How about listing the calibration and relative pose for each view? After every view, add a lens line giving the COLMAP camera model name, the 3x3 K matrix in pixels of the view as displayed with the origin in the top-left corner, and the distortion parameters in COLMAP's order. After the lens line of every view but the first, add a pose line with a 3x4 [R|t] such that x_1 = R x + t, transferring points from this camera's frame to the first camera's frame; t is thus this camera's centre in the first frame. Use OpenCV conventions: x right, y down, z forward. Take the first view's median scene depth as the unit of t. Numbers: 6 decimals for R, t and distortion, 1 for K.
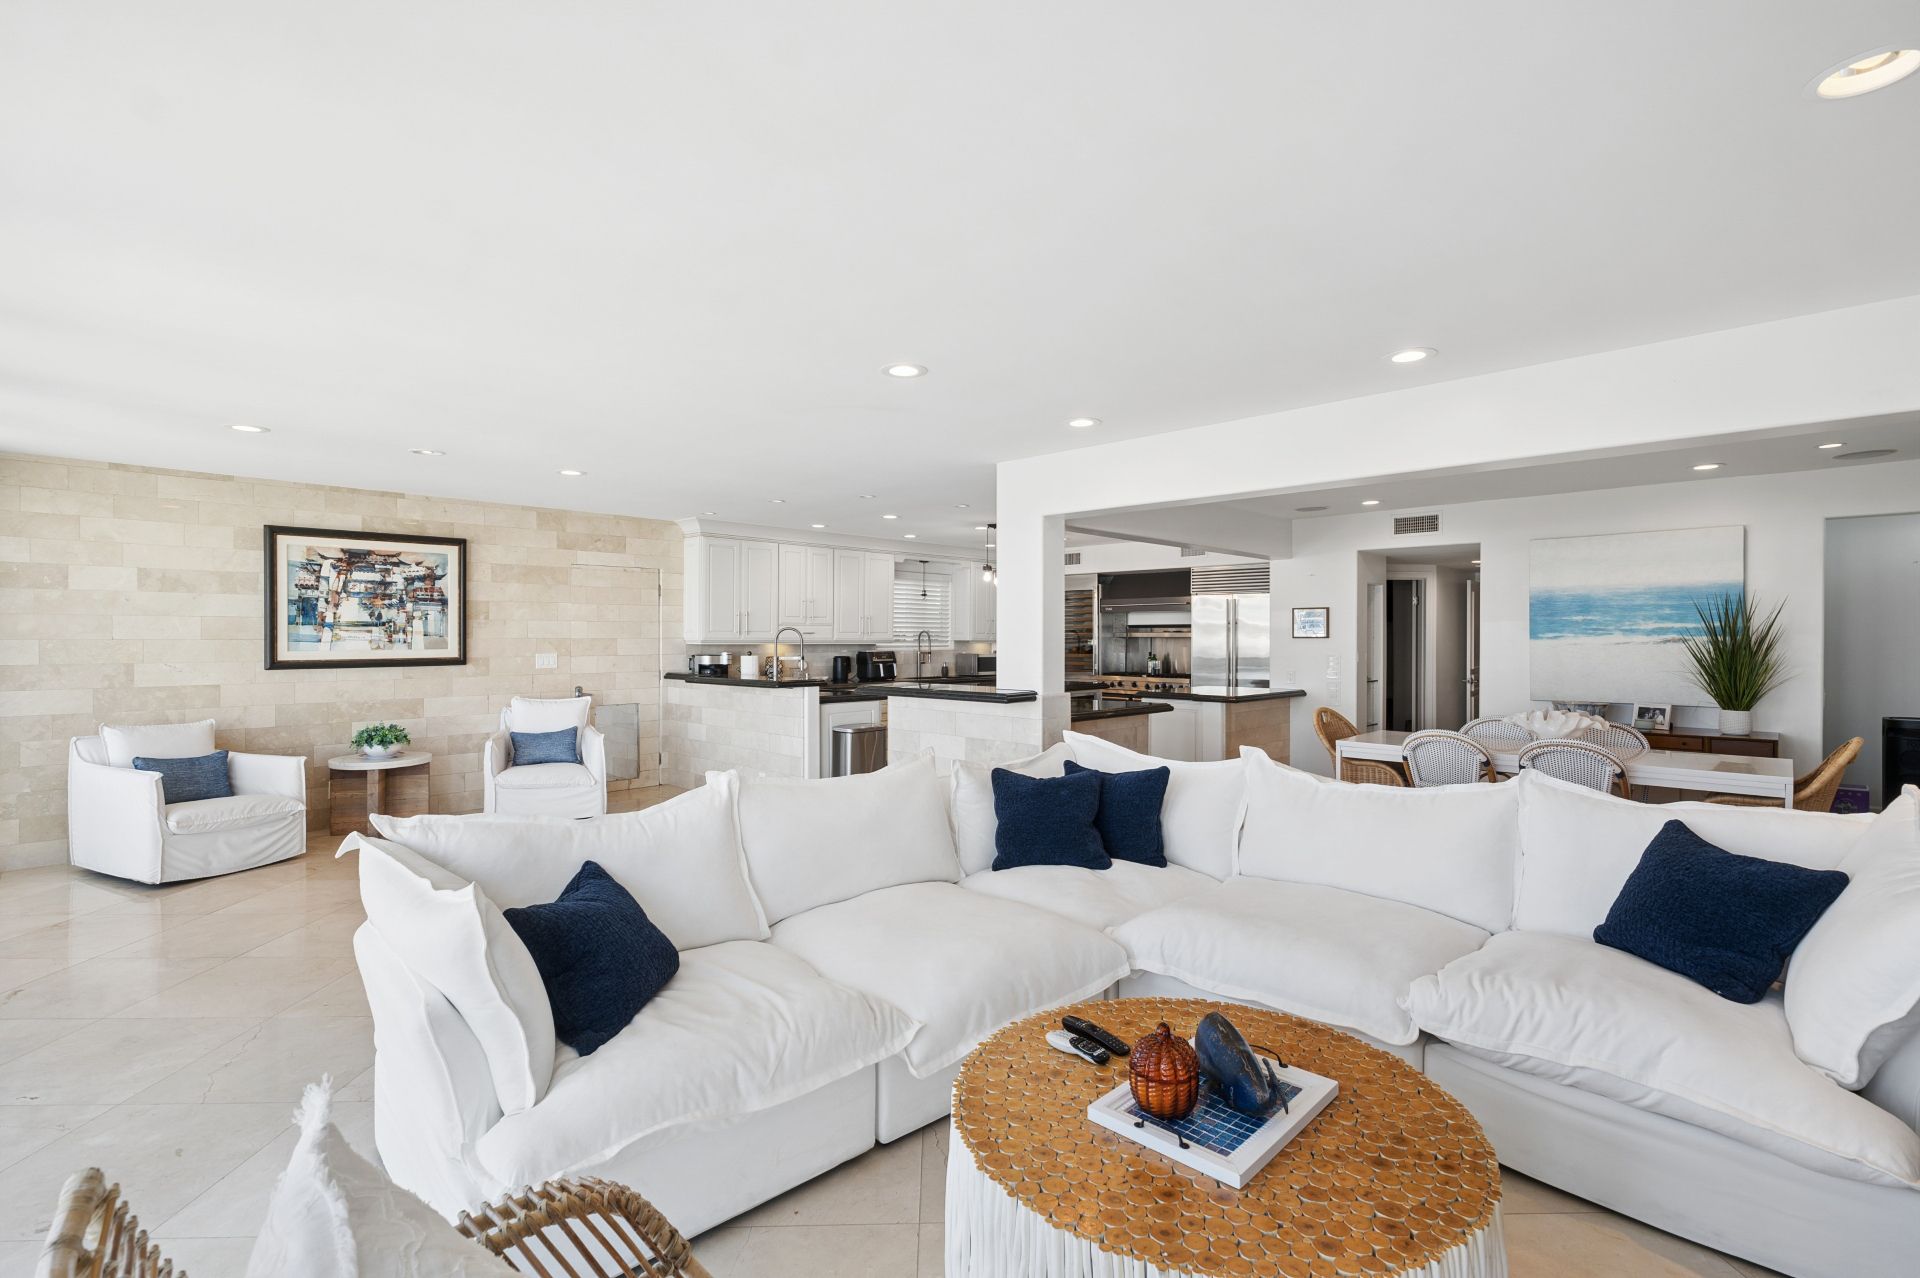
lens RADIAL K [[886.6, 0, 957.2], [0, 886.6, 639.5], [0, 0, 1]] dist [0.003297, -0.000878]
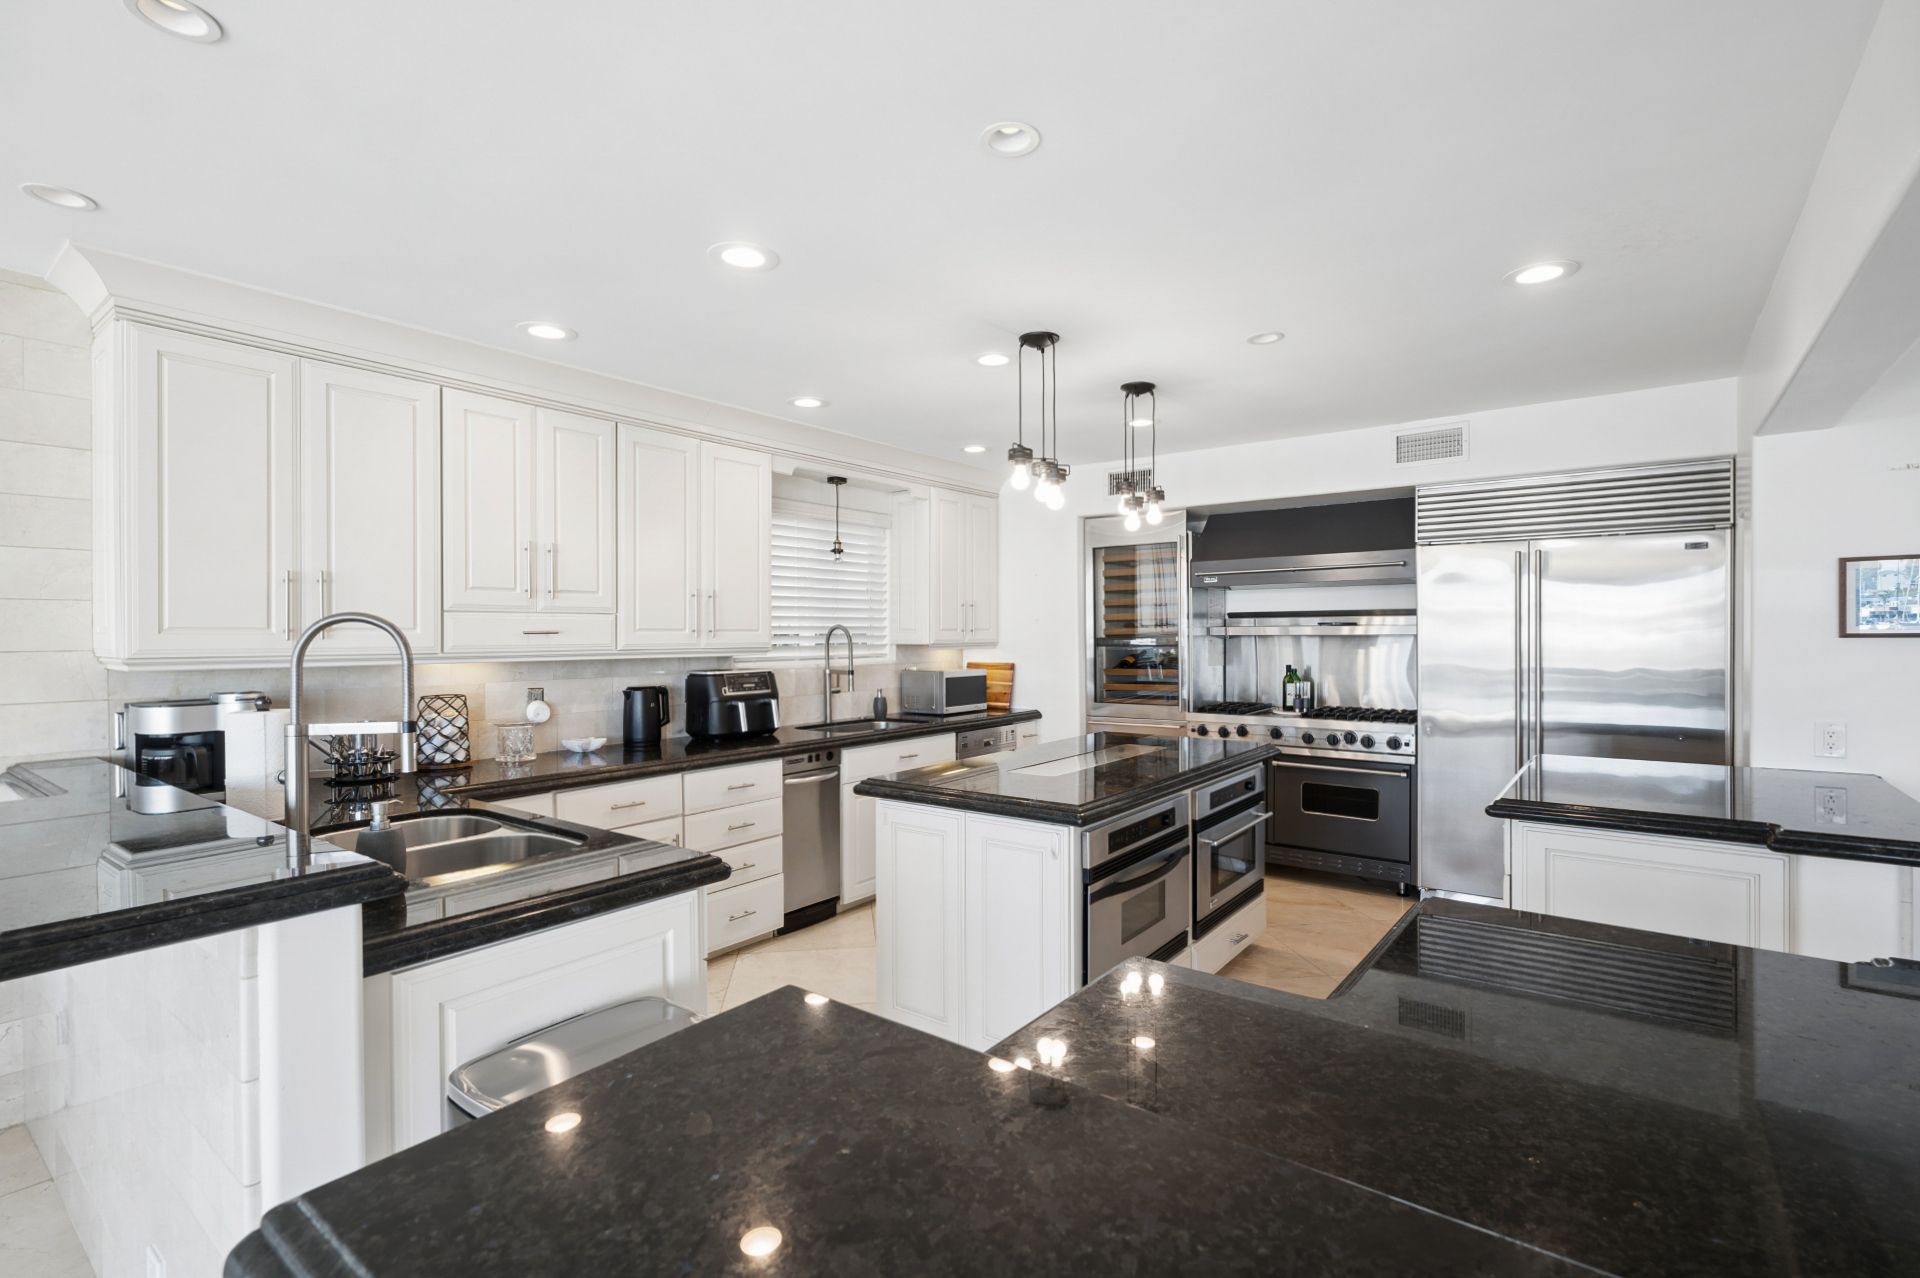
lens RADIAL K [[886.6, 0, 963.3], [0, 886.6, 641.9], [0, 0, 1]] dist [0.003297, -0.000878]
pose [[0.992262, -0.007411, 0.123937, -0.031111], [0.006479, 0.999948, 0.007915, -0.004570], [-0.123989, -0.007051, 0.992258, 0.546207]]
